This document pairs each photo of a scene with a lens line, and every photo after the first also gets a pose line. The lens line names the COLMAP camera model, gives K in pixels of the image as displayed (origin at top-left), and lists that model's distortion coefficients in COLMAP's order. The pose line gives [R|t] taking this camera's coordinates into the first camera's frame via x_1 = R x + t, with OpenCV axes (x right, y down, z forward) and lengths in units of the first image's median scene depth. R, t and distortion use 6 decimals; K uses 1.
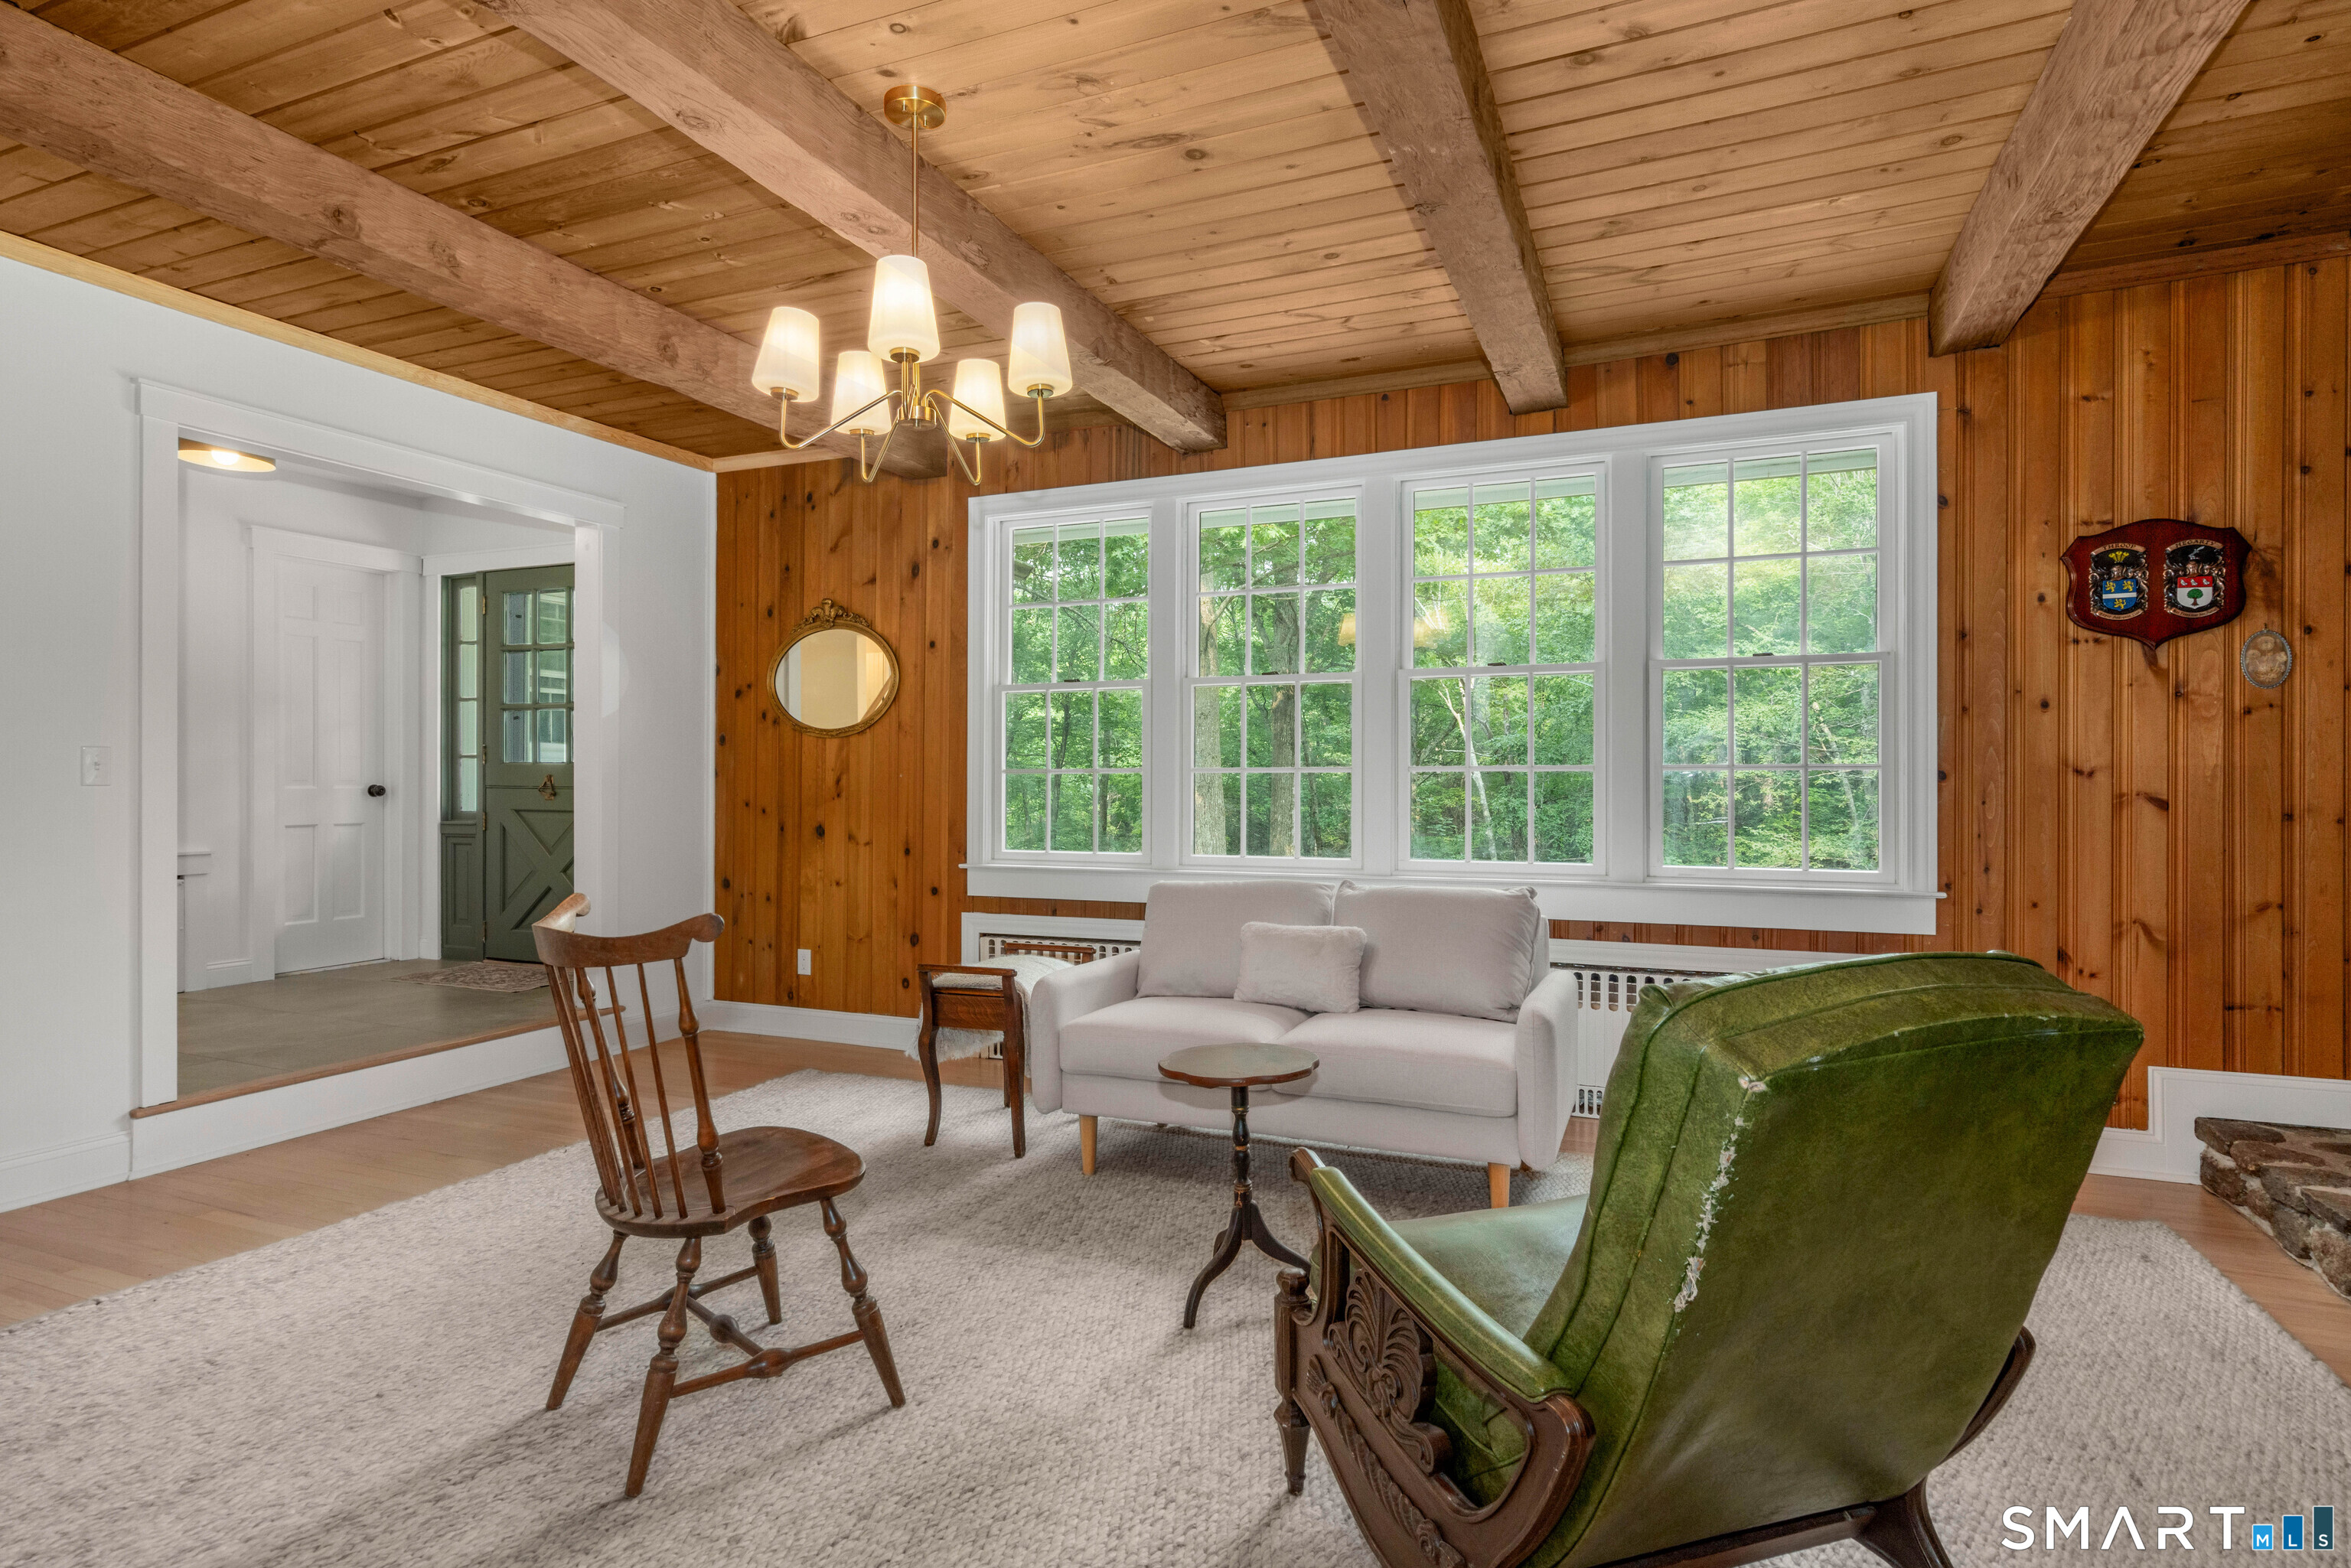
lens RADIAL K [[1202.8, 0, 1170.8], [0, 1202.8, 764.5], [0, 0, 1]] dist [0.007071, 0.001103]
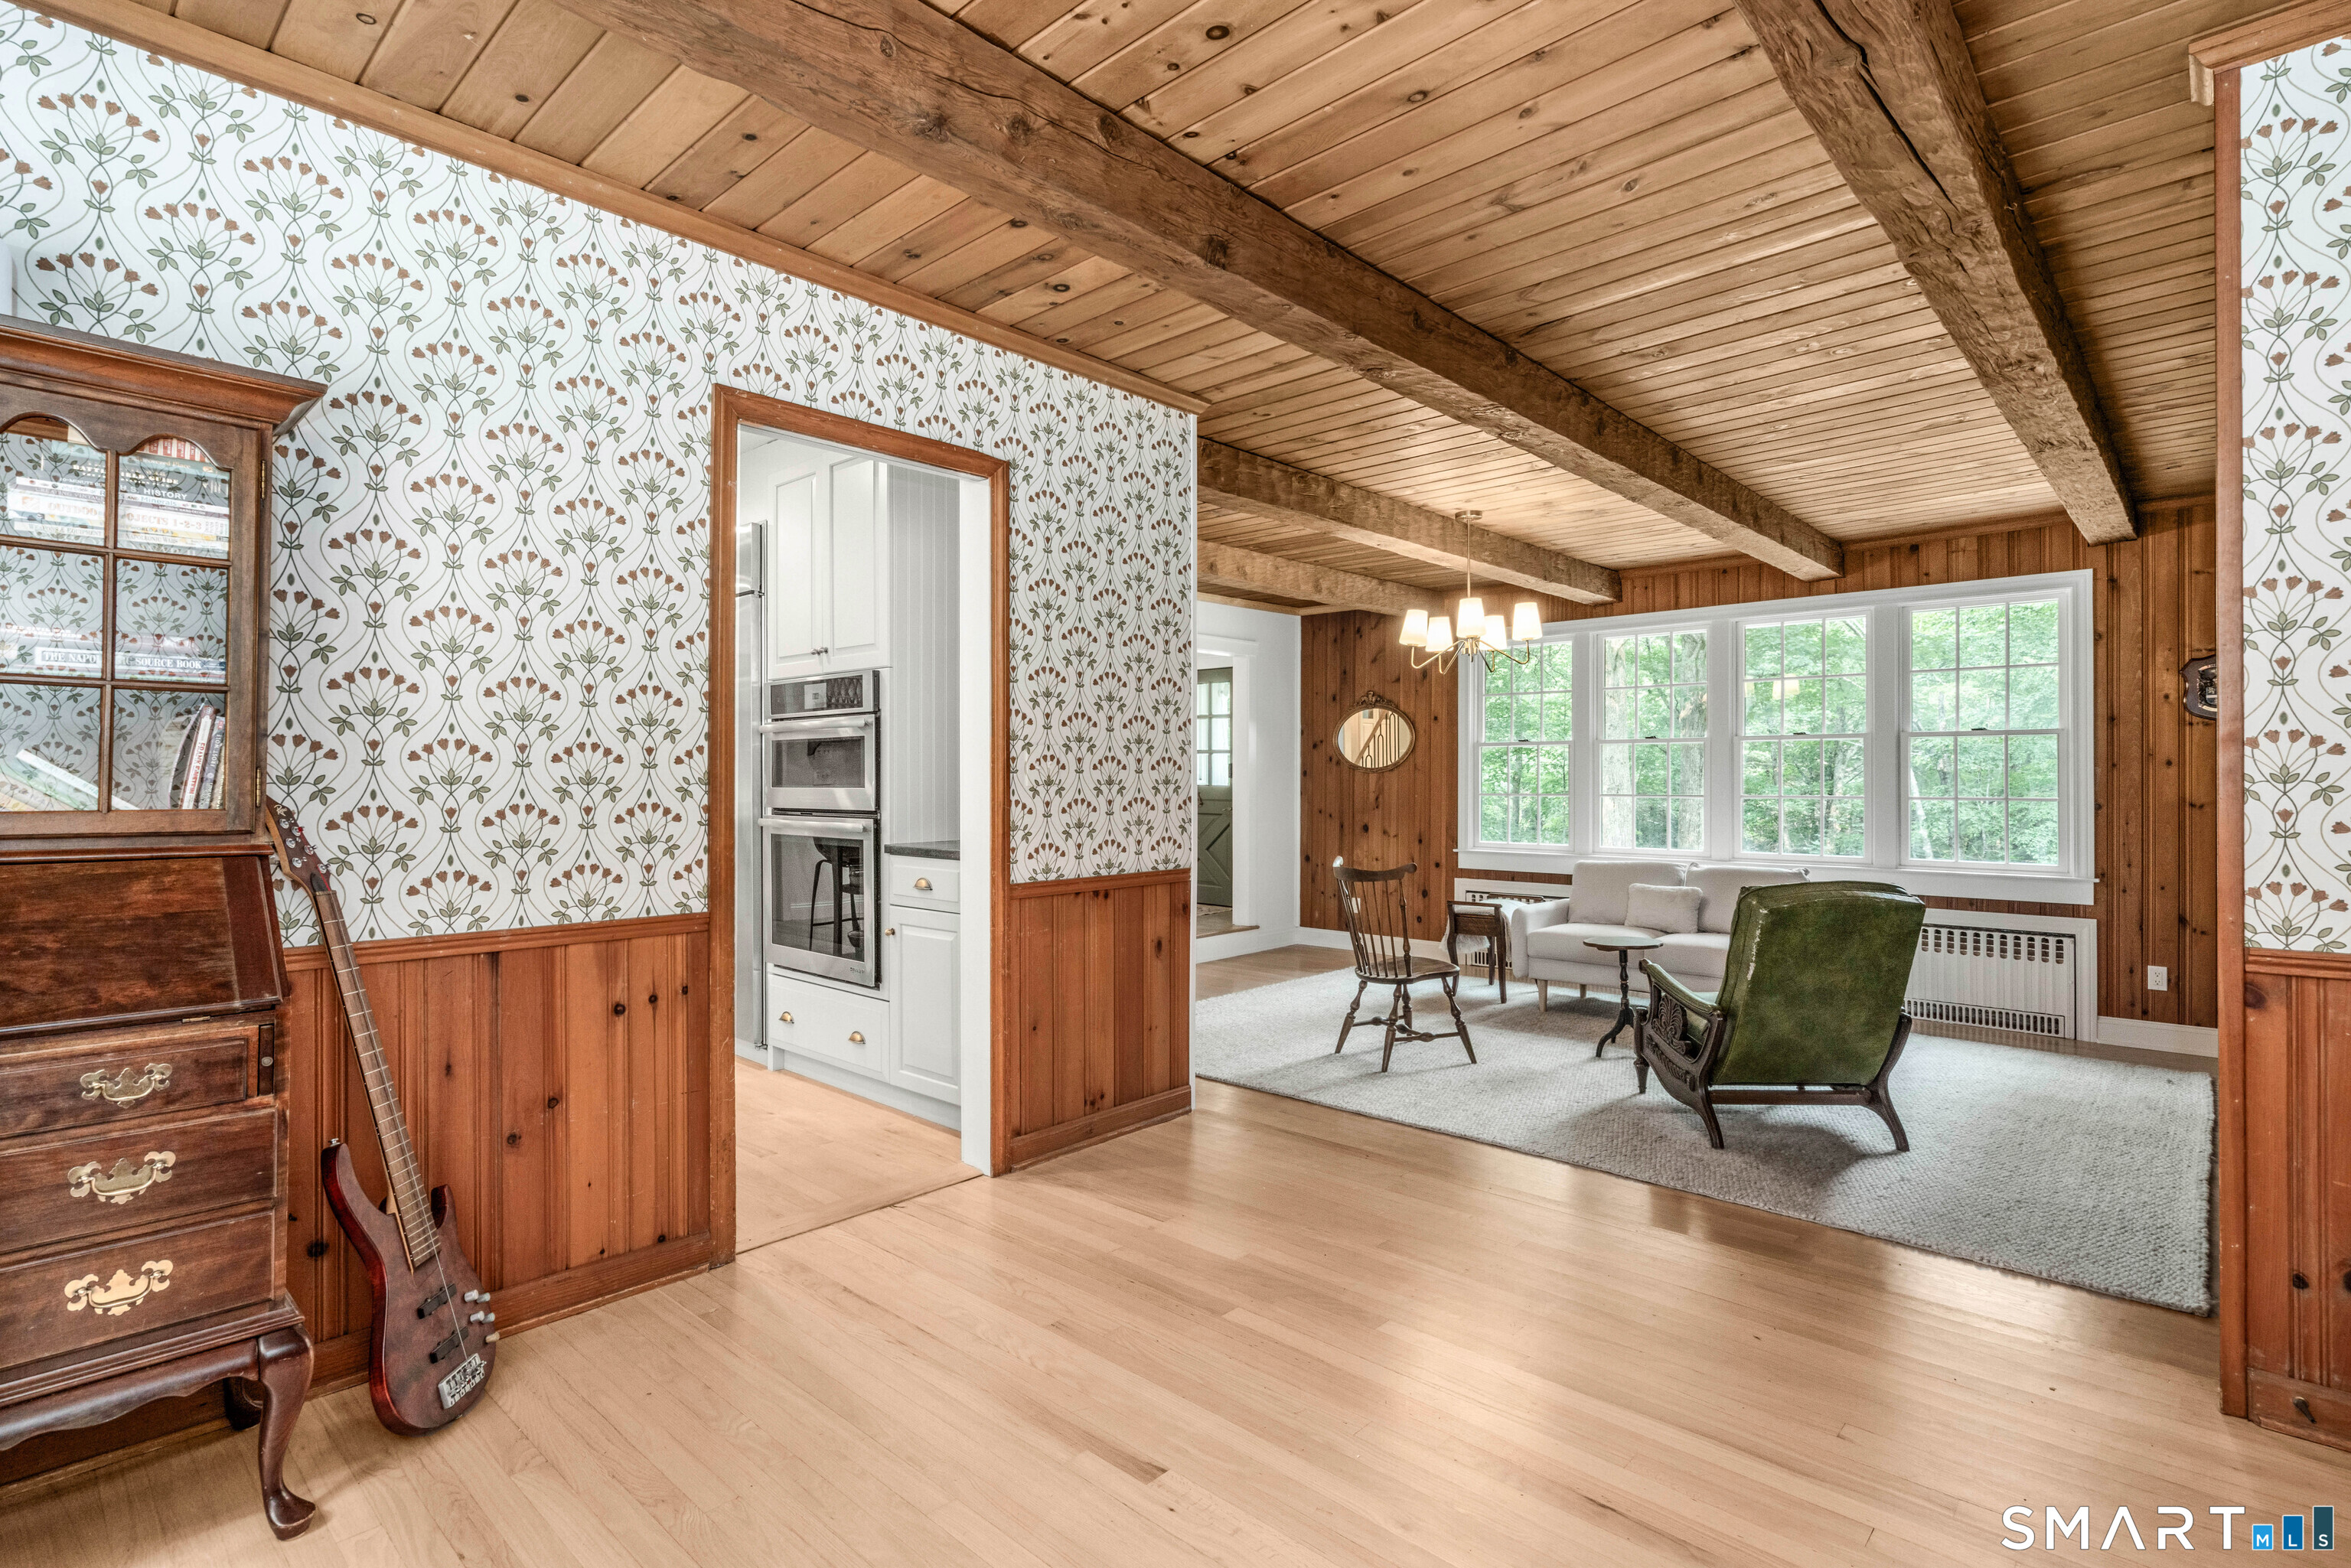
lens RADIAL K [[1133.7, 0, 1175.1], [0, 1133.7, 761.5], [0, 0, 1]] dist [-0.000125, -0.000140]
pose [[0.940864, -0.004818, -0.338750, -0.006390], [0.005594, 0.999983, 0.001316, -0.058837], [0.338738, -0.003133, 0.940876, -0.827951]]
